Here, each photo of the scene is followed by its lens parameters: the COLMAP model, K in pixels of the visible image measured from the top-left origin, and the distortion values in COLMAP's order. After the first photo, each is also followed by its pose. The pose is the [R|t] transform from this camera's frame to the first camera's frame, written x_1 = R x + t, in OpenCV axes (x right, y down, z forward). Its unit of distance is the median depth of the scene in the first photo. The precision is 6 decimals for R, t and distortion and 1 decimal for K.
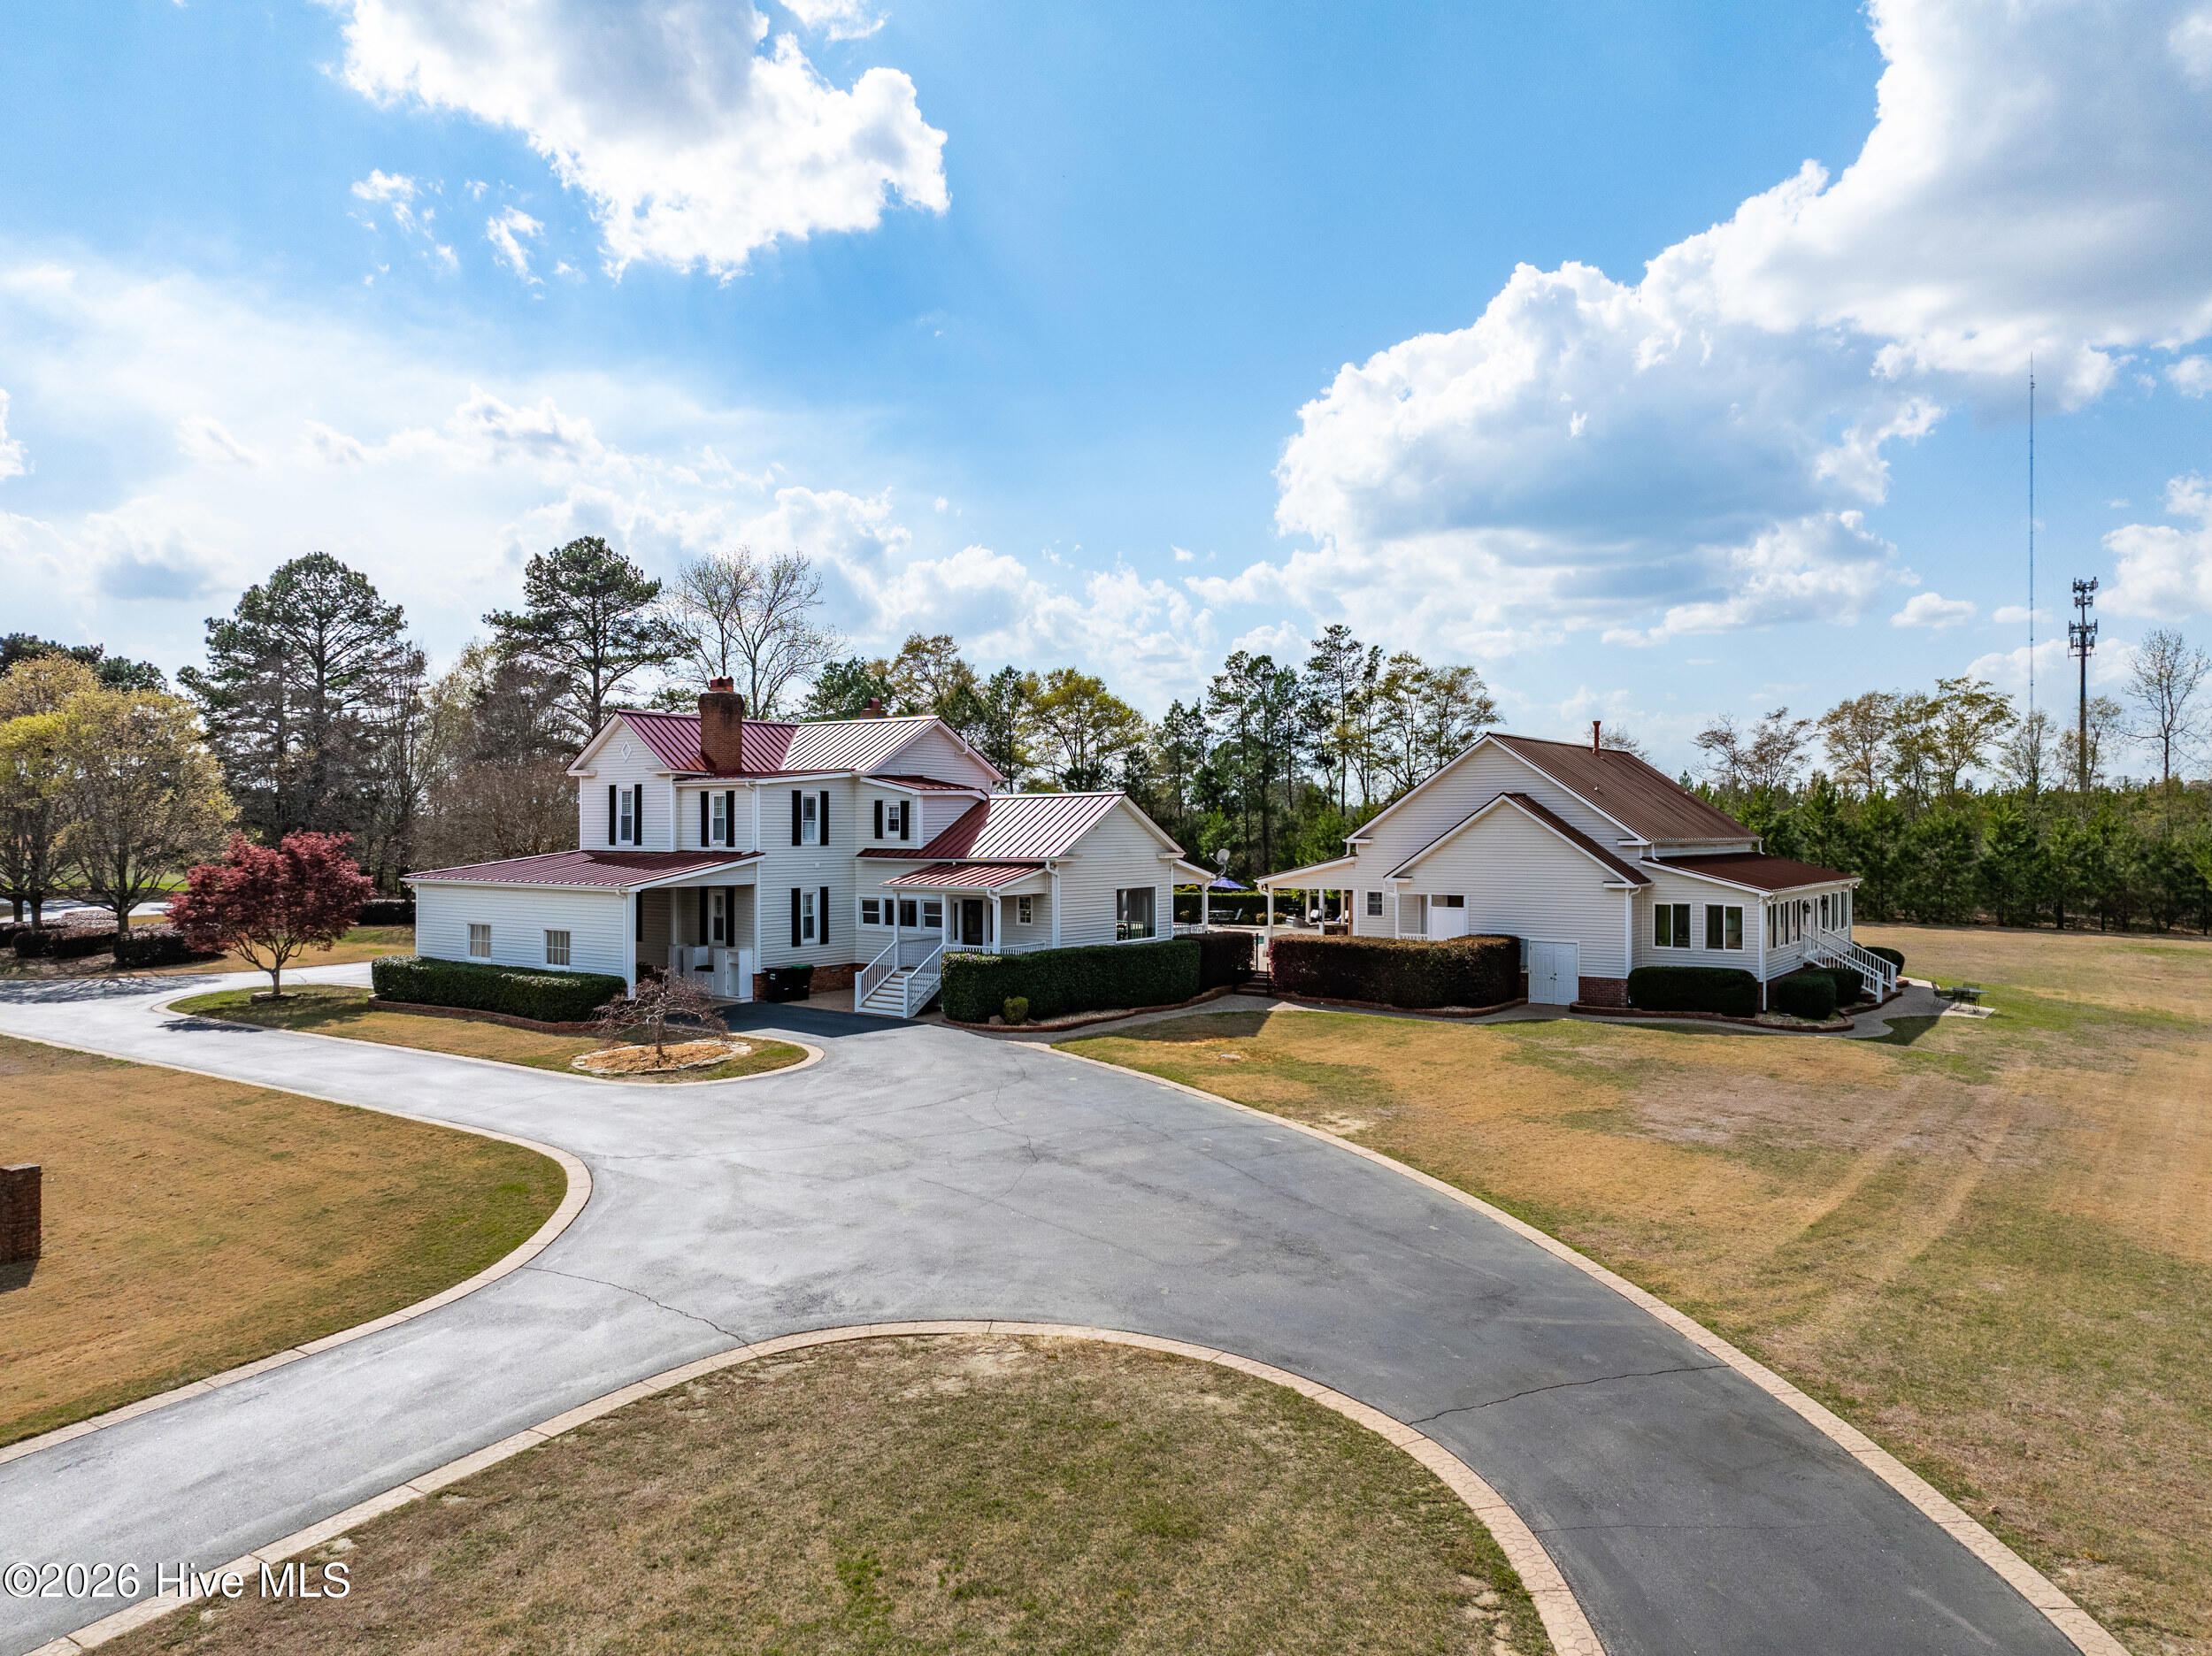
lens RADIAL K [[1548.1, 0, 1106.0], [0, 1548.1, 828.0], [0, 0, 1]] dist [0.004757, 0.004830]
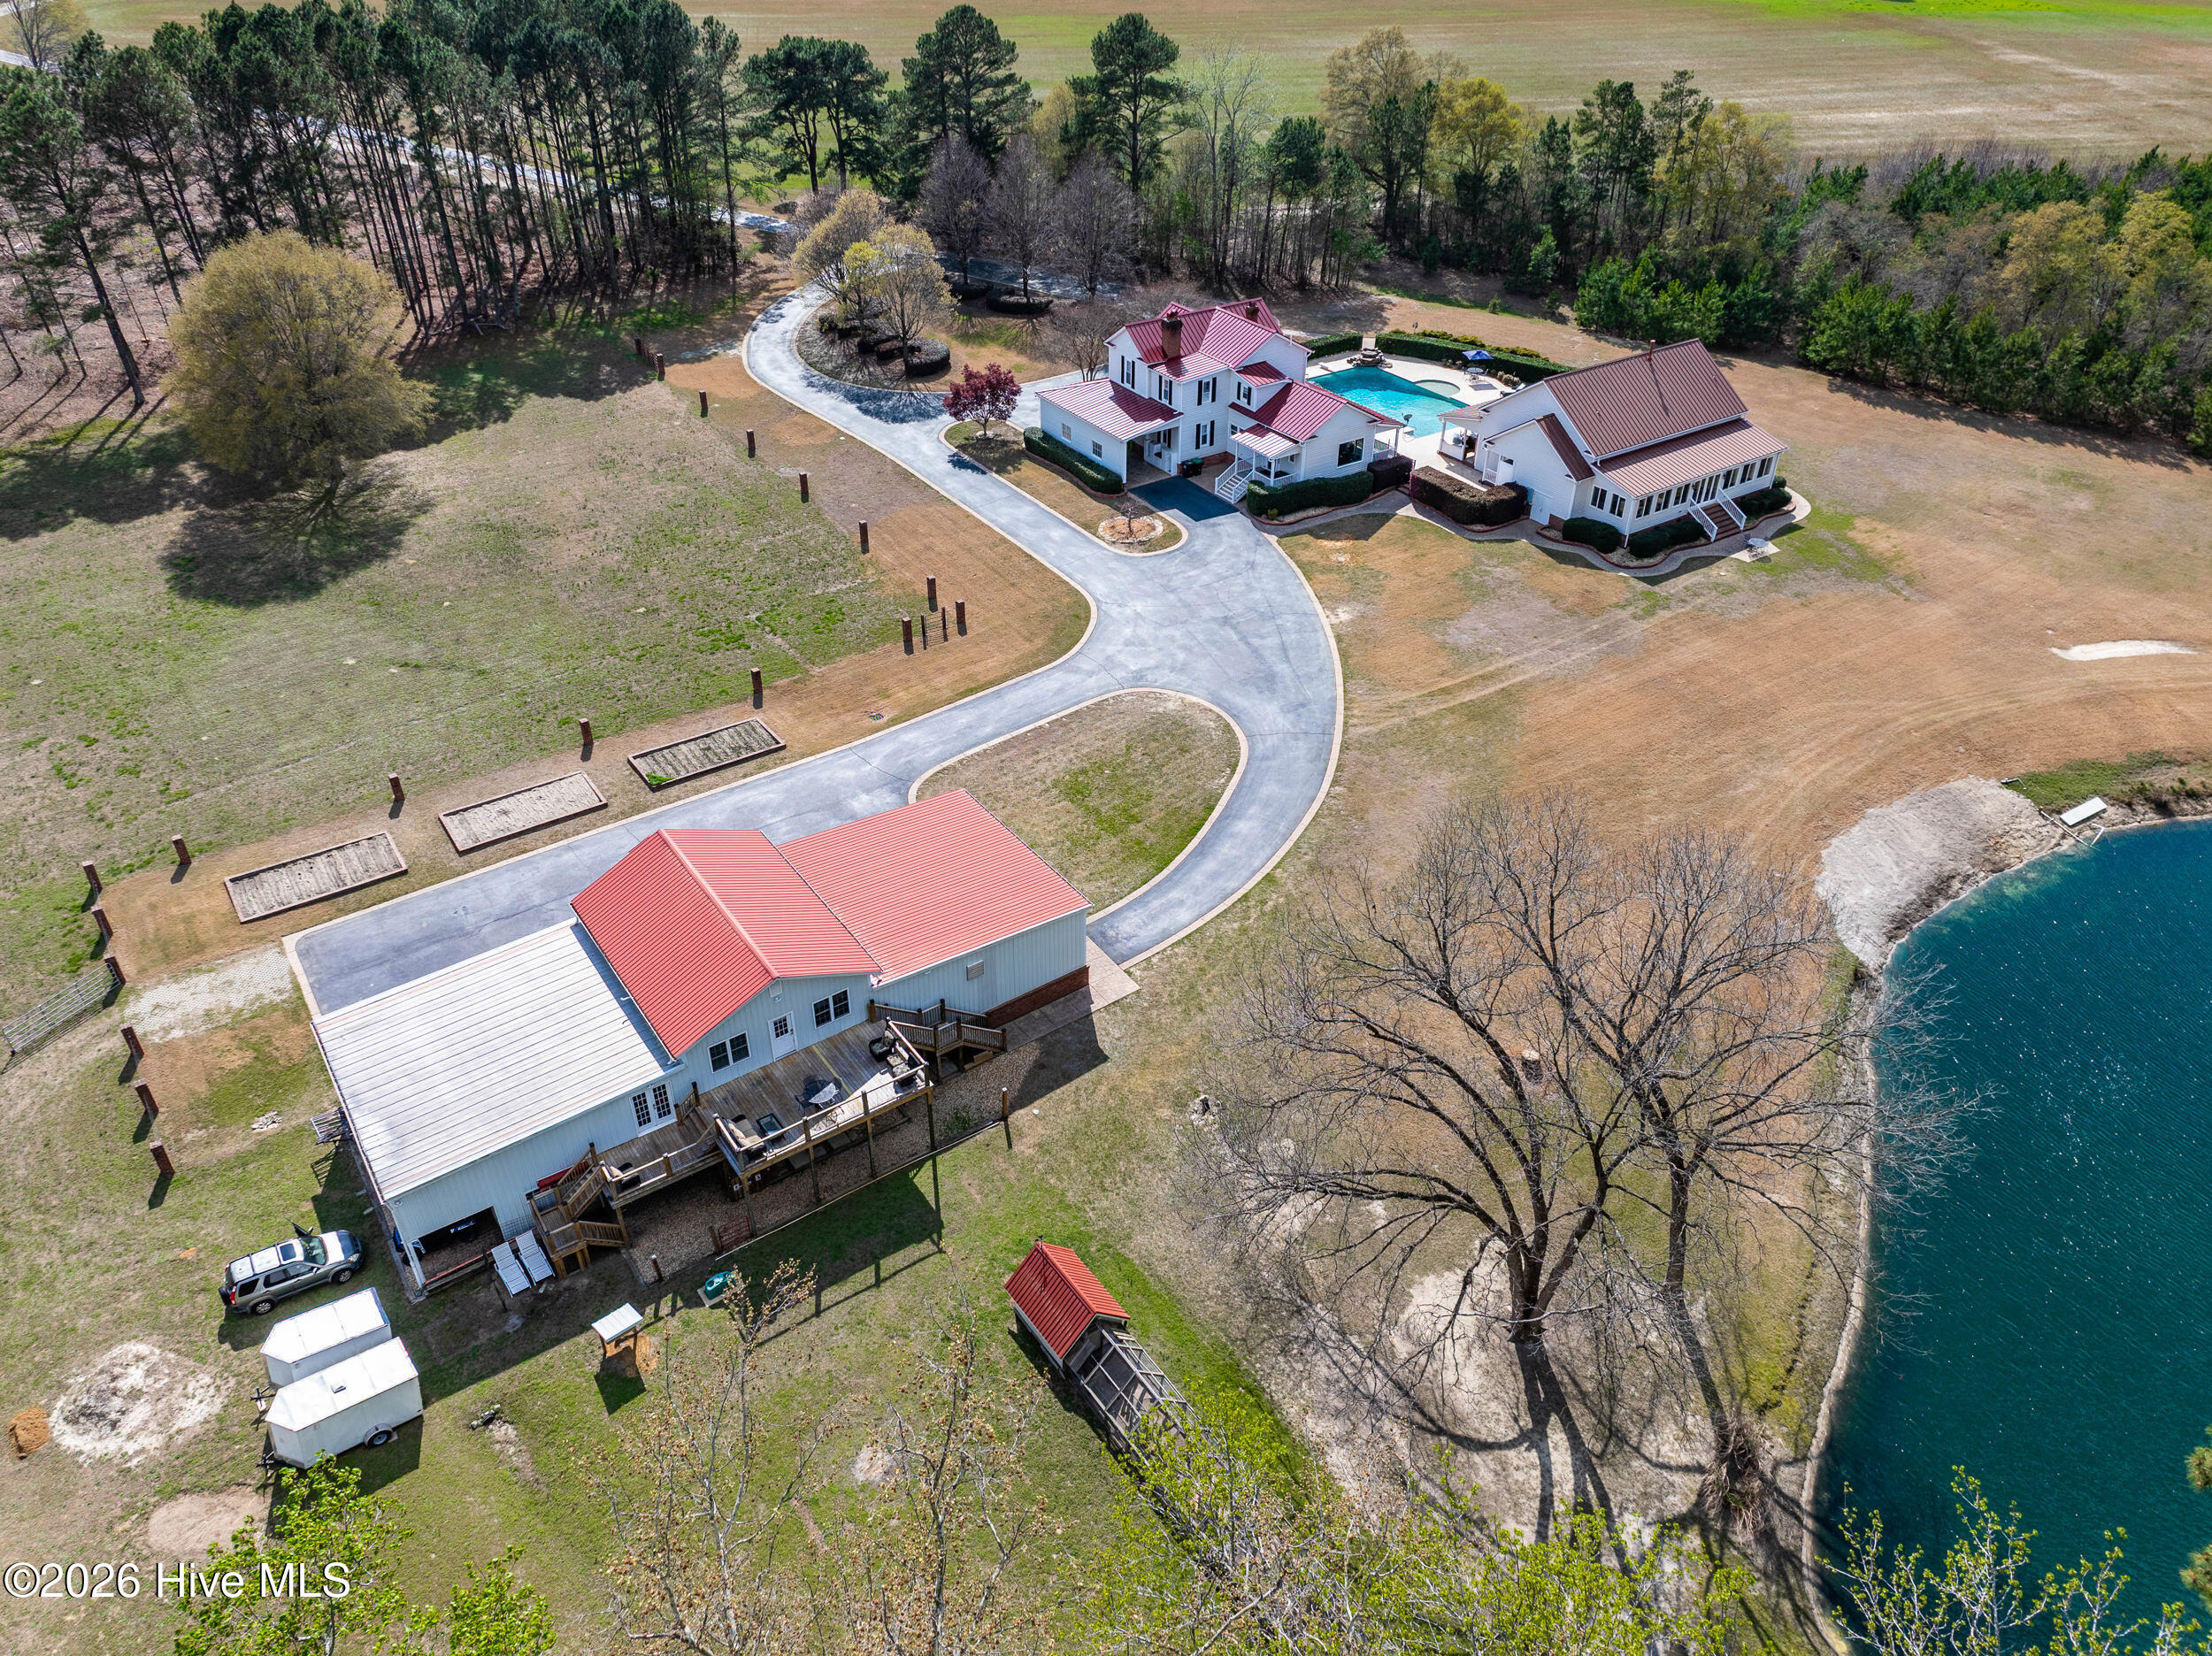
lens RADIAL K [[1535.3, 0, 1106.0], [0, 1535.3, 828.0], [0, 0, 1]] dist [-0.000267, 0.005971]
pose [[0.934463, 0.205633, -0.290677, 0.423852], [-0.003202, 0.821194, 0.570640, -0.722951], [0.356045, -0.532312, 0.768034, -1.018461]]
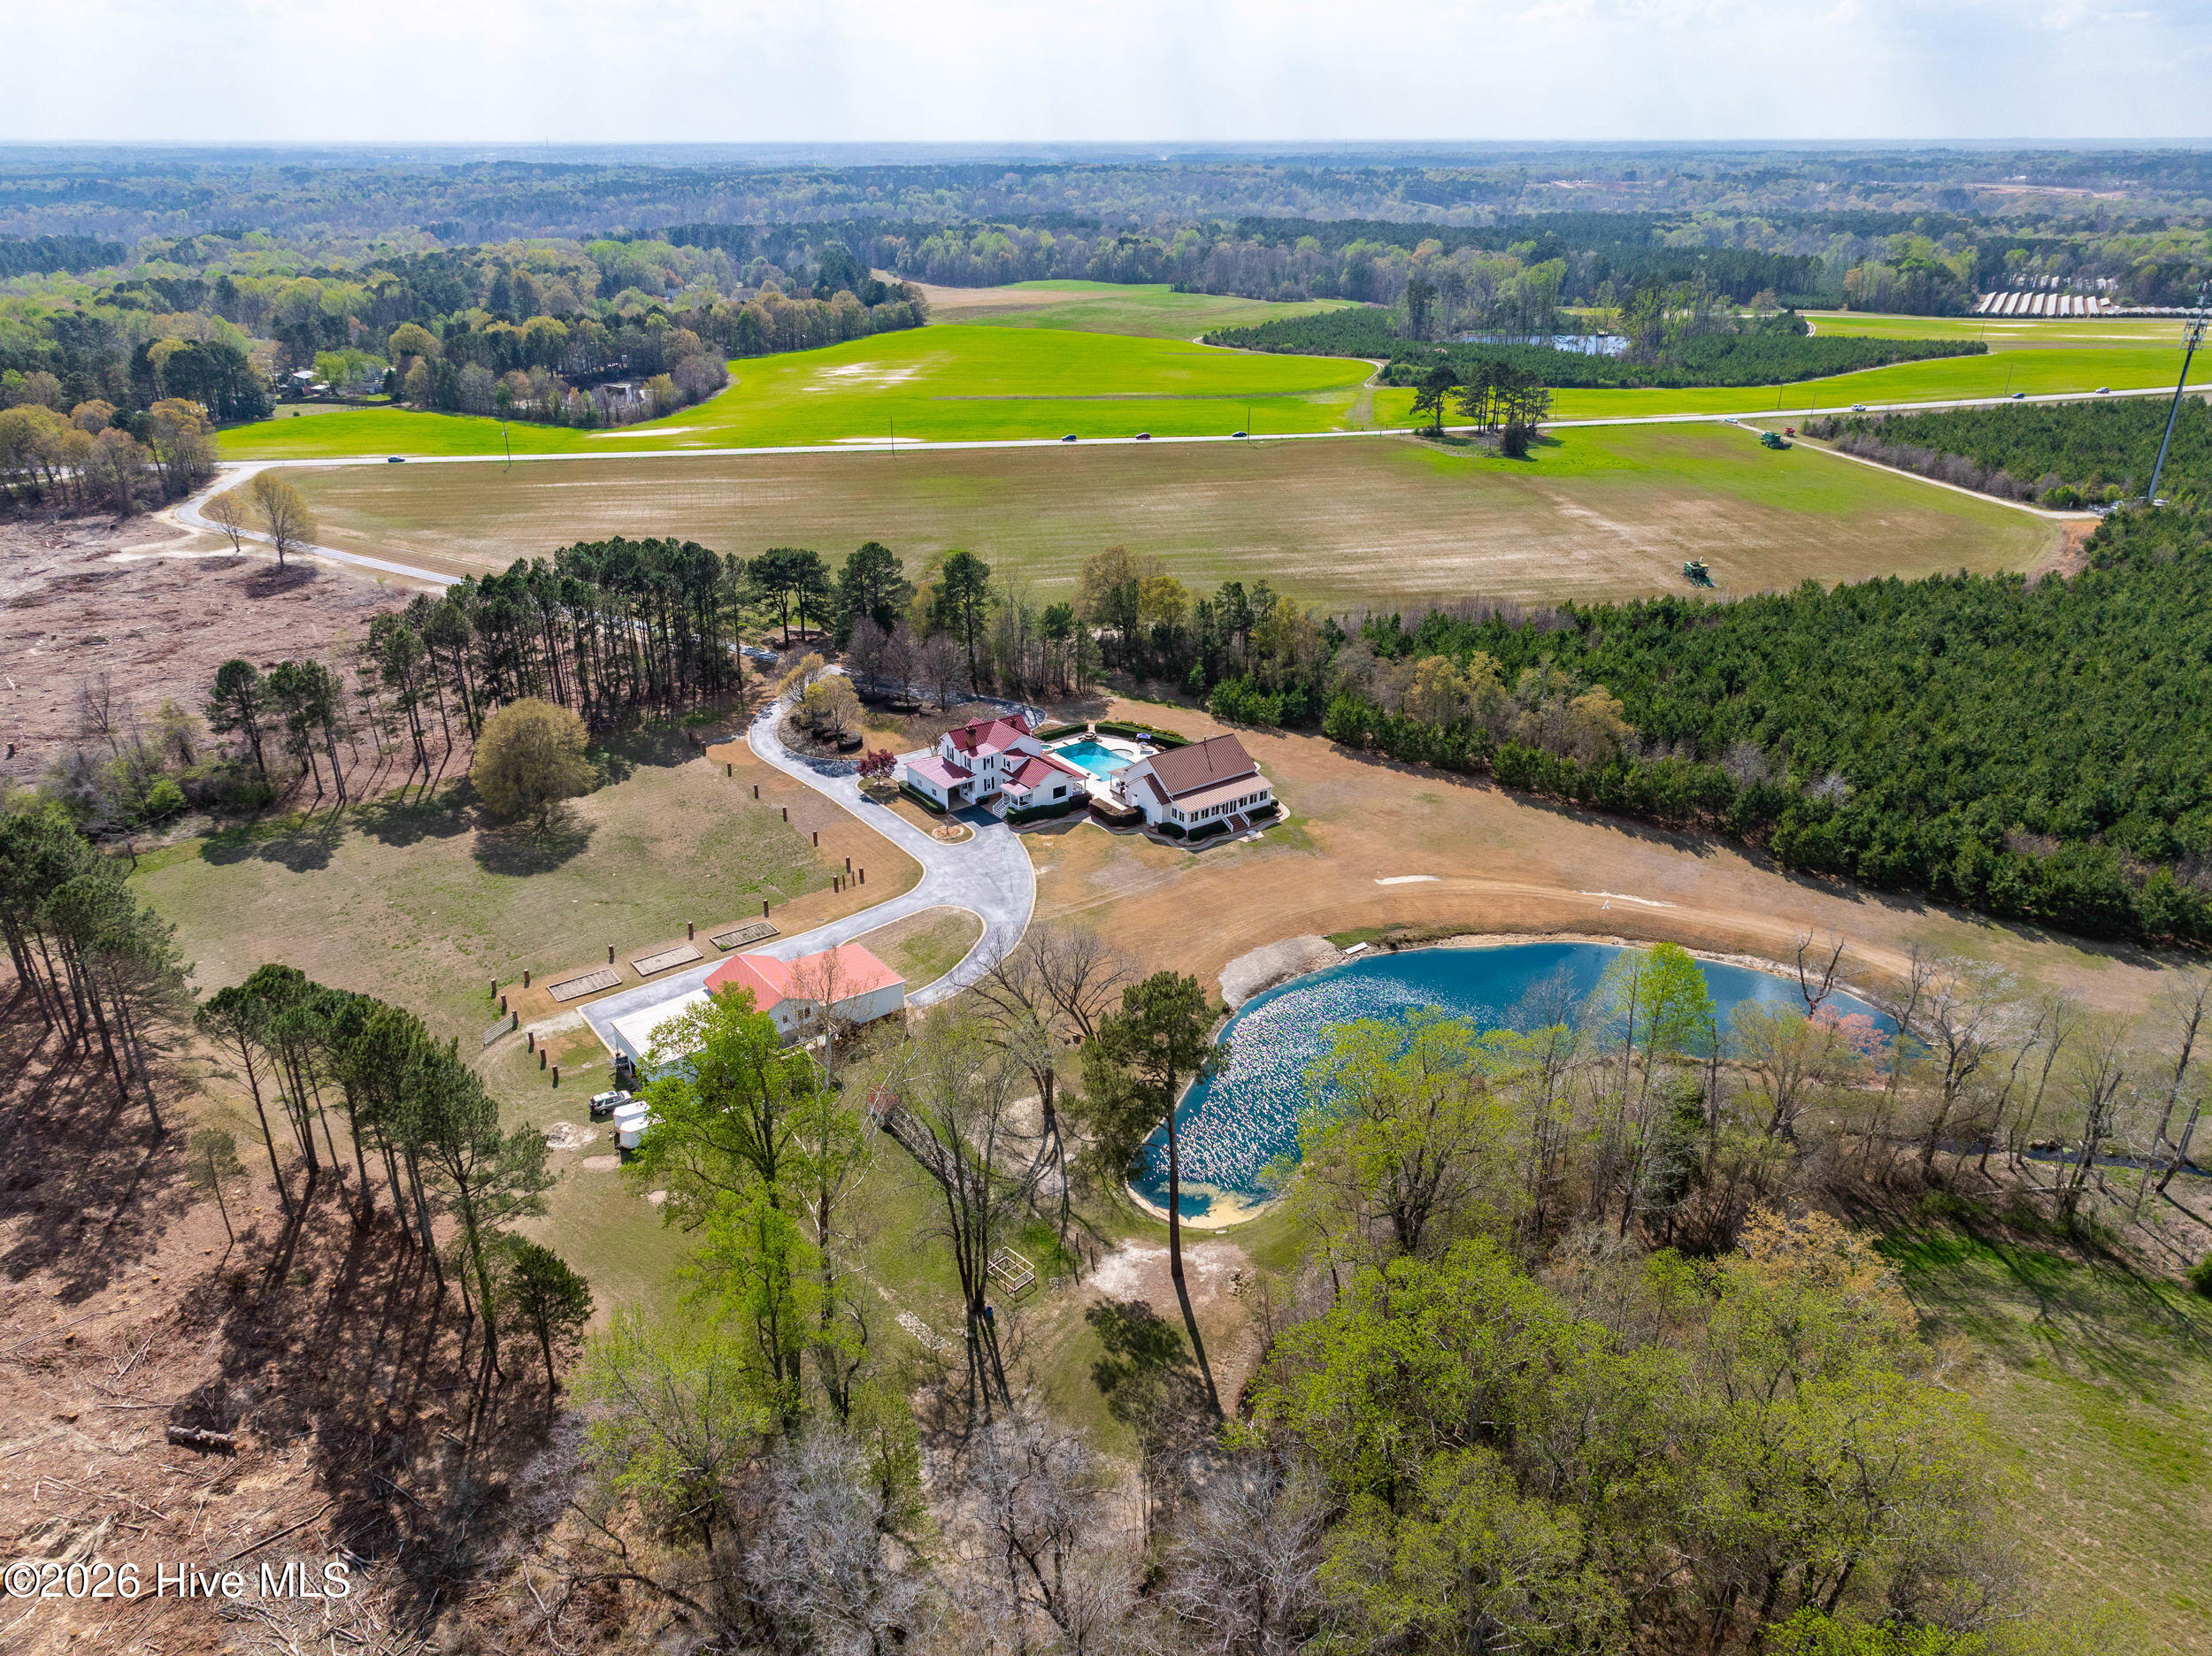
lens RADIAL K [[1548.1, 0, 1106.0], [0, 1548.1, 828.0], [0, 0, 1]] dist [0.004757, 0.004830]
pose [[0.948336, 0.131039, -0.288942, 1.383445], [-0.000622, 0.911487, 0.411329, -1.607162], [0.317267, -0.389898, 0.864478, -2.688106]]
